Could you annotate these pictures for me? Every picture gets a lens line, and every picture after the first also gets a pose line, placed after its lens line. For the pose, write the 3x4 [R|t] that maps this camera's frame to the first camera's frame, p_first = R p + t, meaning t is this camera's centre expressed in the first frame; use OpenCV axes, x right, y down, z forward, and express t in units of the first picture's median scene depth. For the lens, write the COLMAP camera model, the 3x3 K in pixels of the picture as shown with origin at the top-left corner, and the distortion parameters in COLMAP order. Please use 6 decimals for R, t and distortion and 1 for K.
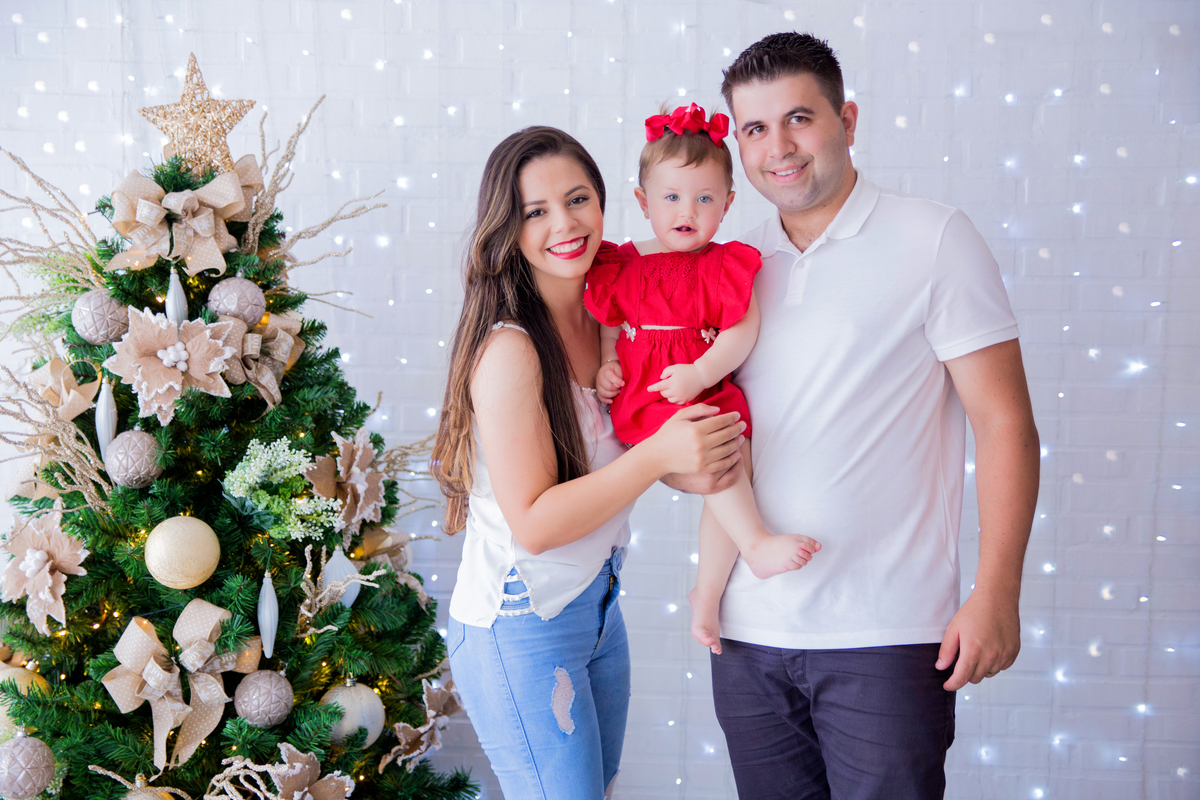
lens RADIAL K [[1636.4, 0, 598.3], [0, 1636.4, 403.0], [0, 0, 1]] dist [0.086660, 0.000000]
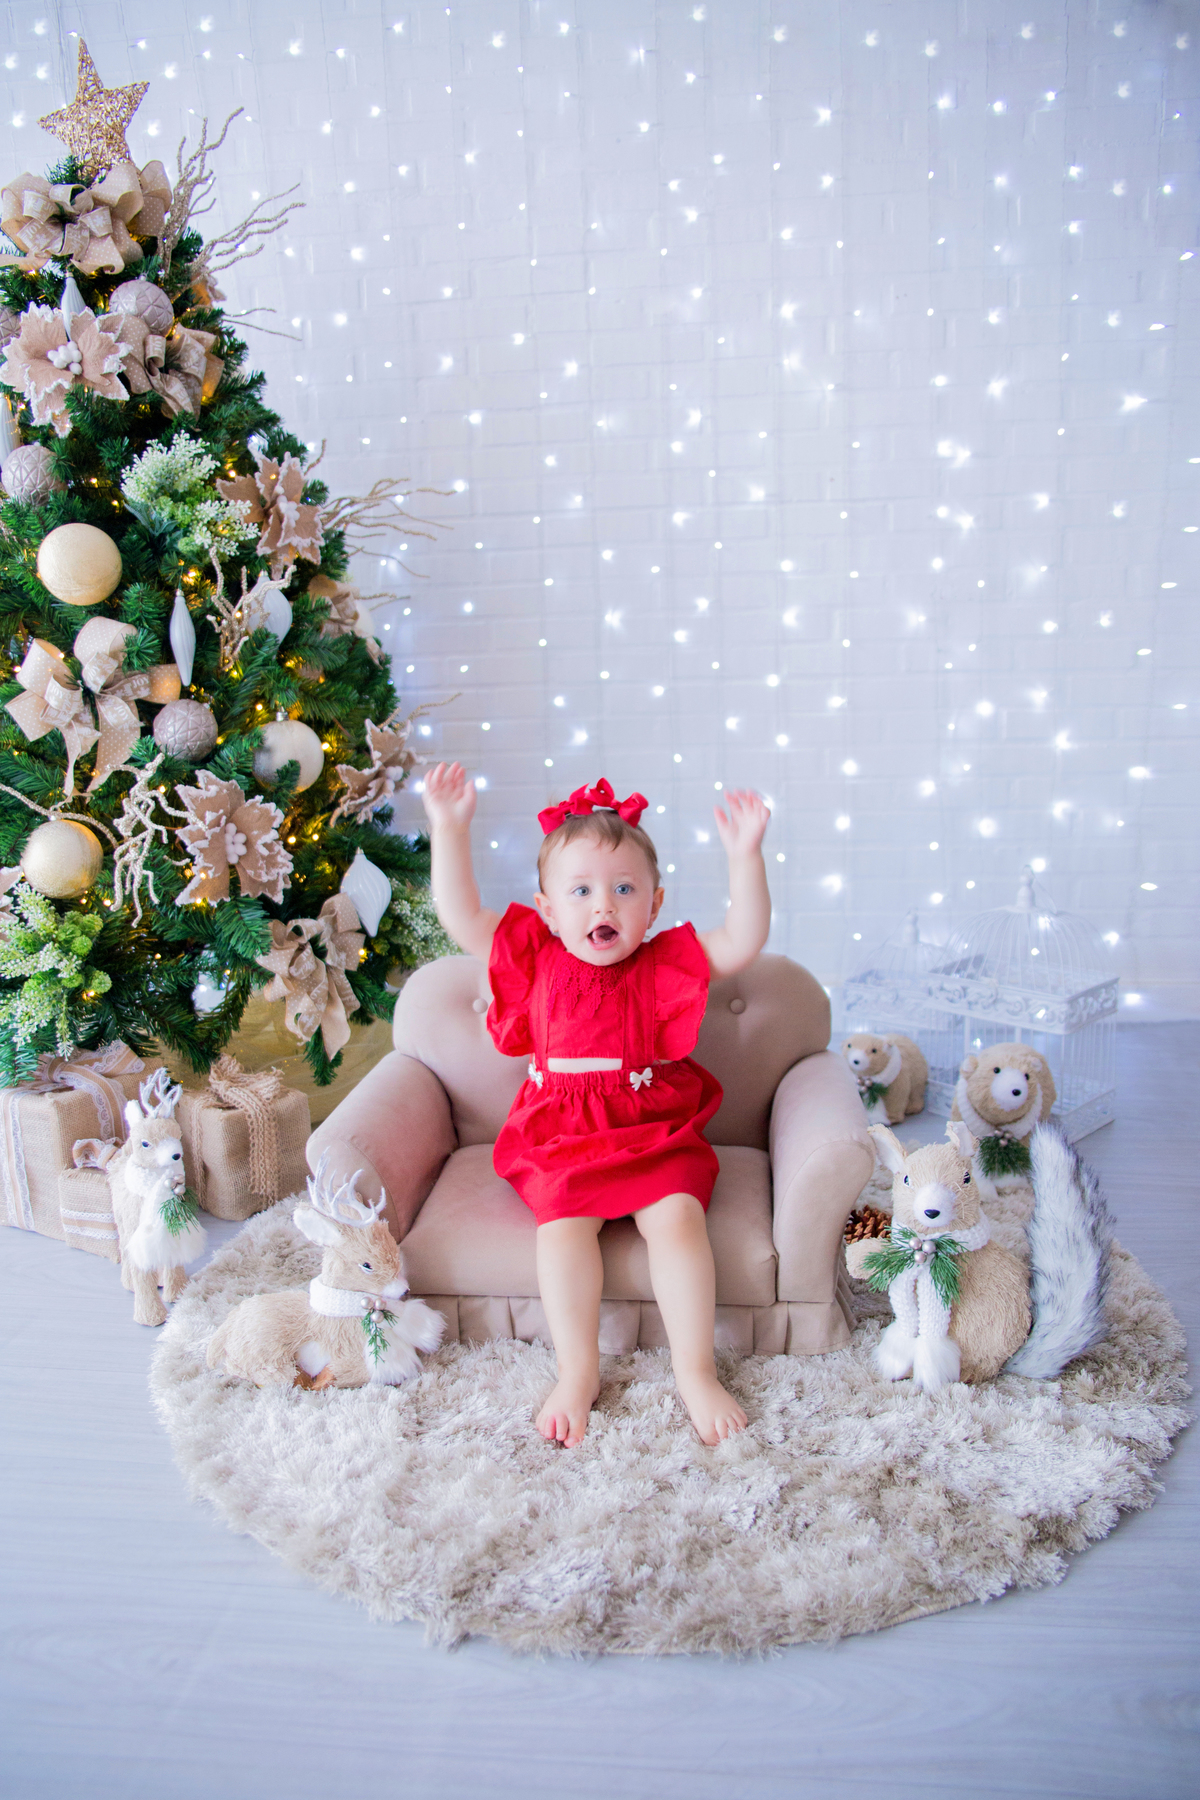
lens RADIAL K [[1275.7, 0, 600.9], [0, 1275.7, 913.1], [0, 0, 1]] dist [-0.098480, 0.058054]
pose [[0.997250, -0.033389, -0.066170, 0.069646], [0.041033, 0.992195, 0.117753, 0.203010], [0.061722, -0.120144, 0.990836, 0.299623]]
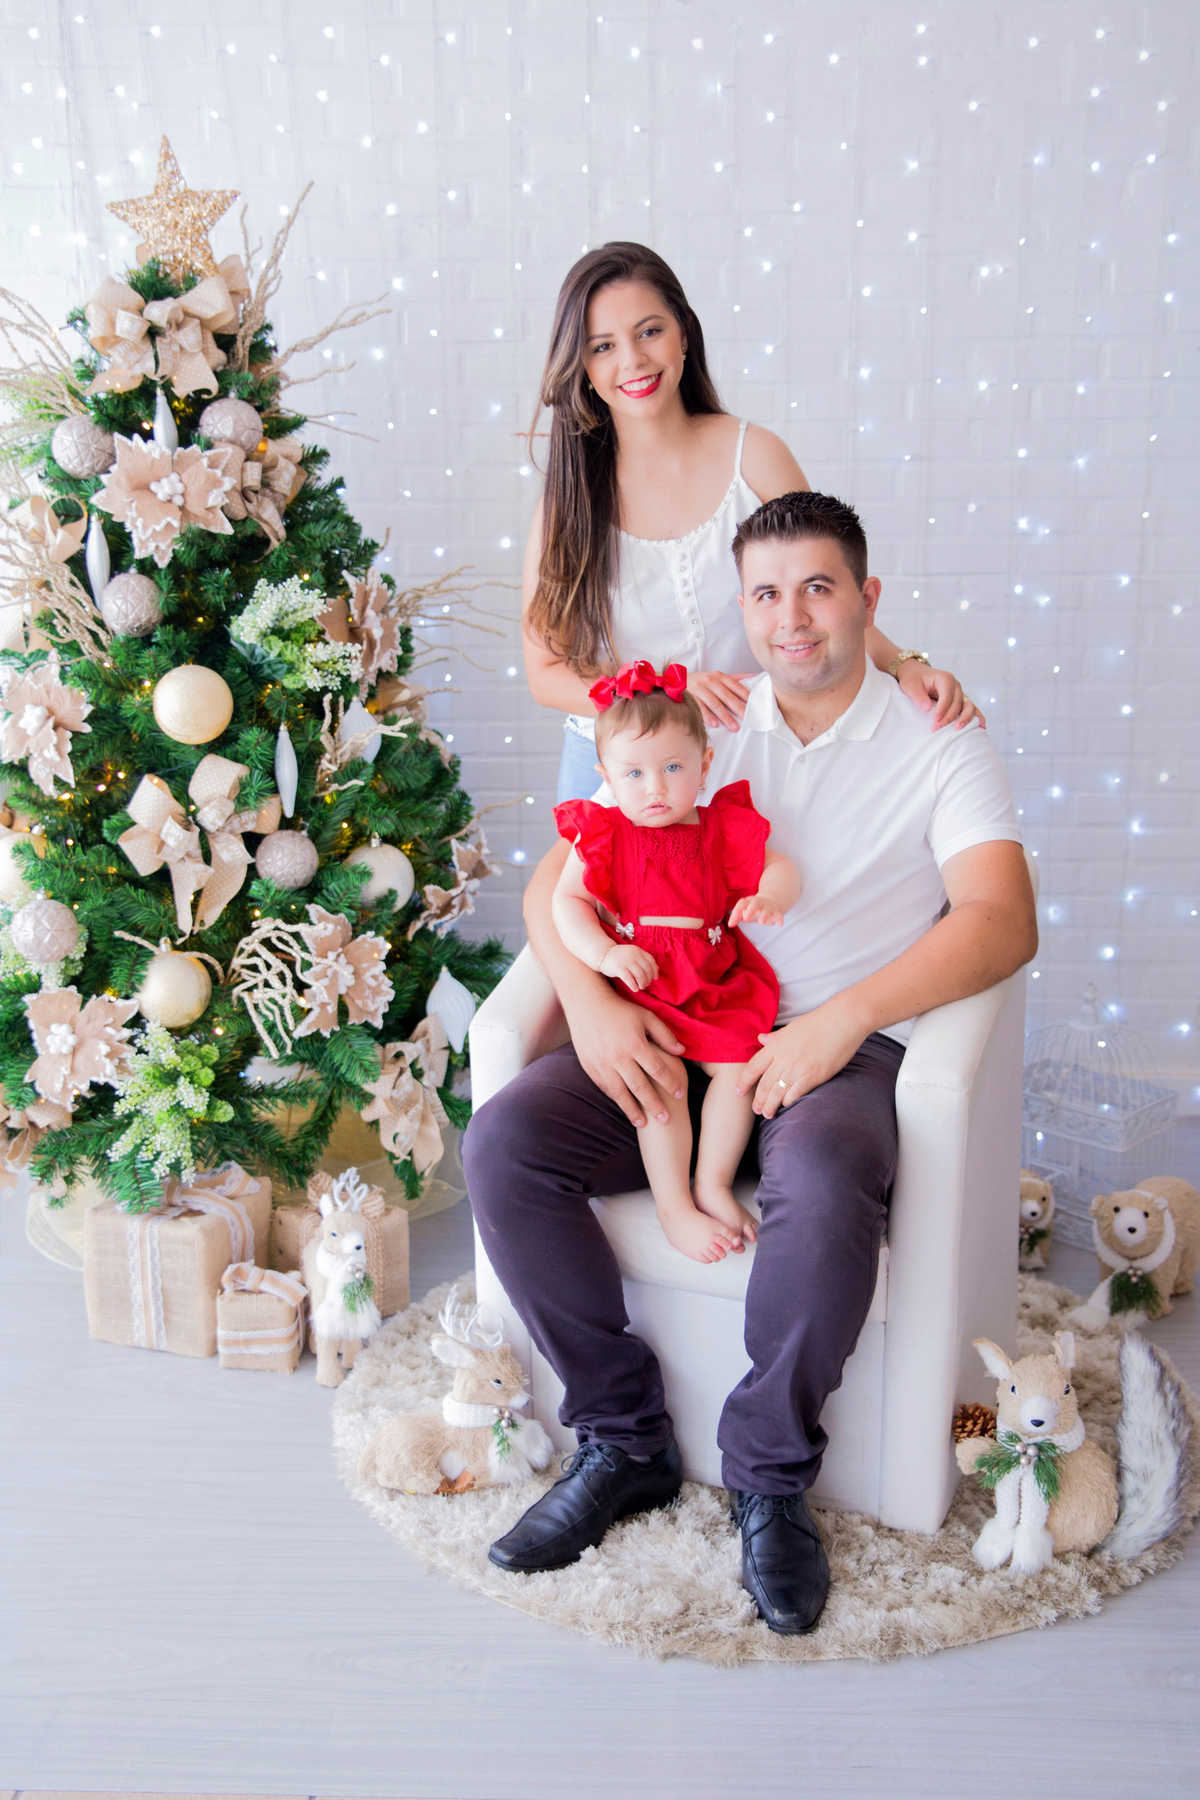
lens RADIAL K [[2002.0, 0, 597.5], [0, 2002.0, 919.7], [0, 0, 1]] dist [0.018361, 0.000000]
pose [[0.999741, -0.022683, 0.001871, -0.028265], [0.021999, 0.984109, 0.176198, 0.015215], [-0.005838, -0.176112, 0.984353, -0.129090]]
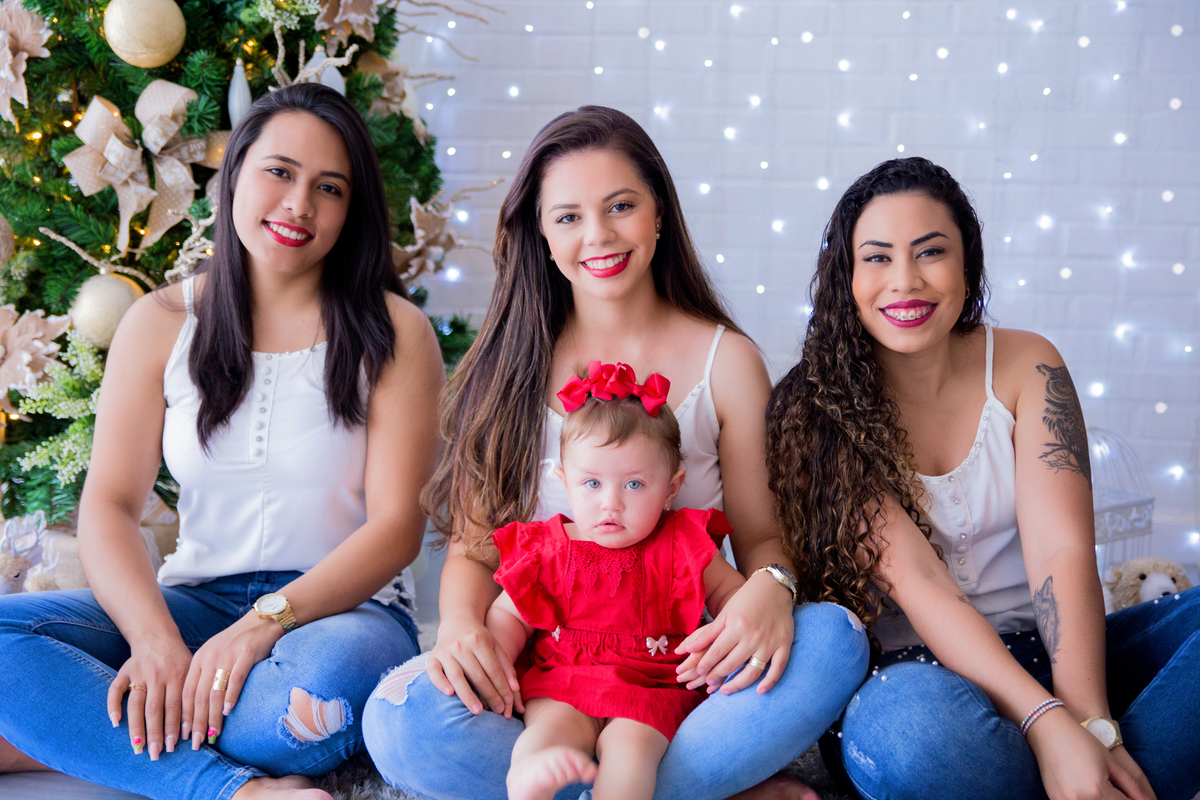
lens RADIAL K [[1641.4, 0, 592.6], [0, 1641.4, 406.1], [0, 0, 1]] dist [0.104030, 0.000000]
pose [[0.995175, 0.022424, -0.095515, 0.091366], [-0.015455, 0.997206, 0.073091, 0.222483], [0.096887, -0.071262, 0.992741, 0.068640]]
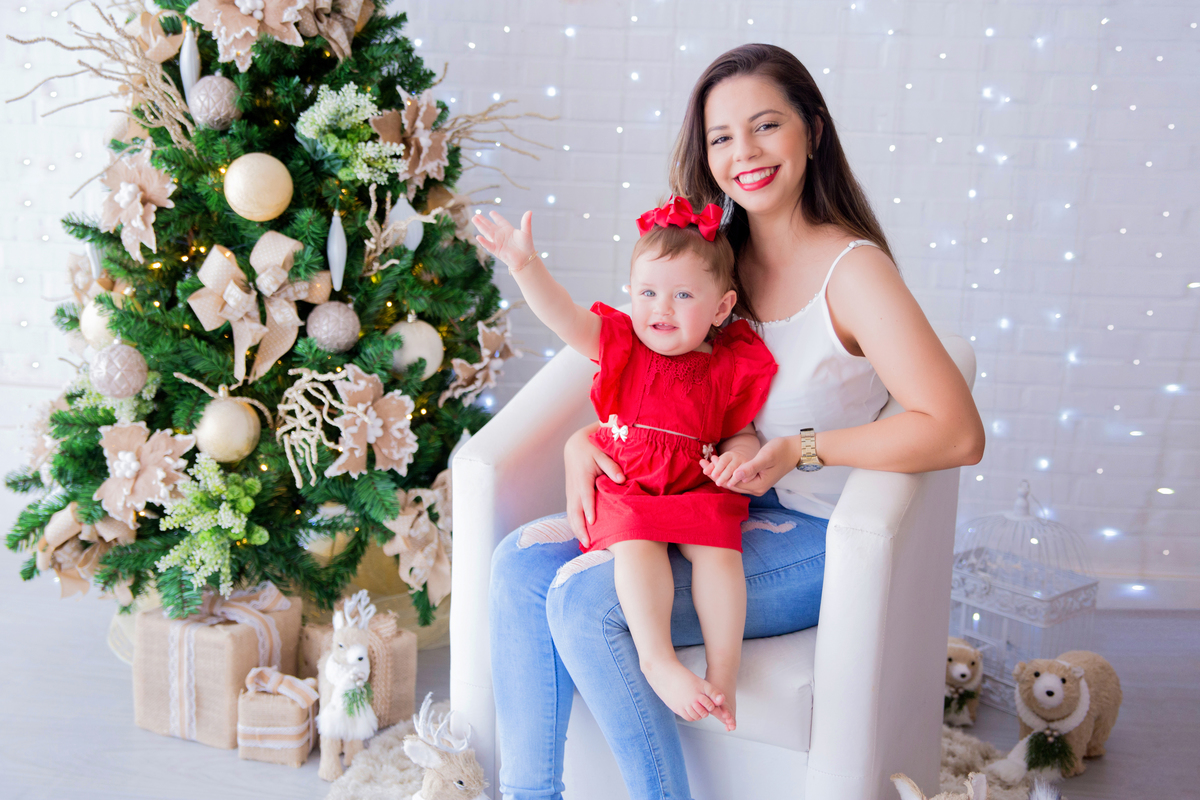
lens RADIAL K [[1470.3, 0, 593.4], [0, 1470.3, 404.8], [0, 0, 1]] dist [0.057533, 0.000000]
pose [[0.997870, 0.035524, -0.054706, 0.026023], [-0.028112, 0.991017, 0.130748, 0.095123], [0.058859, -0.128931, 0.989905, 0.025787]]
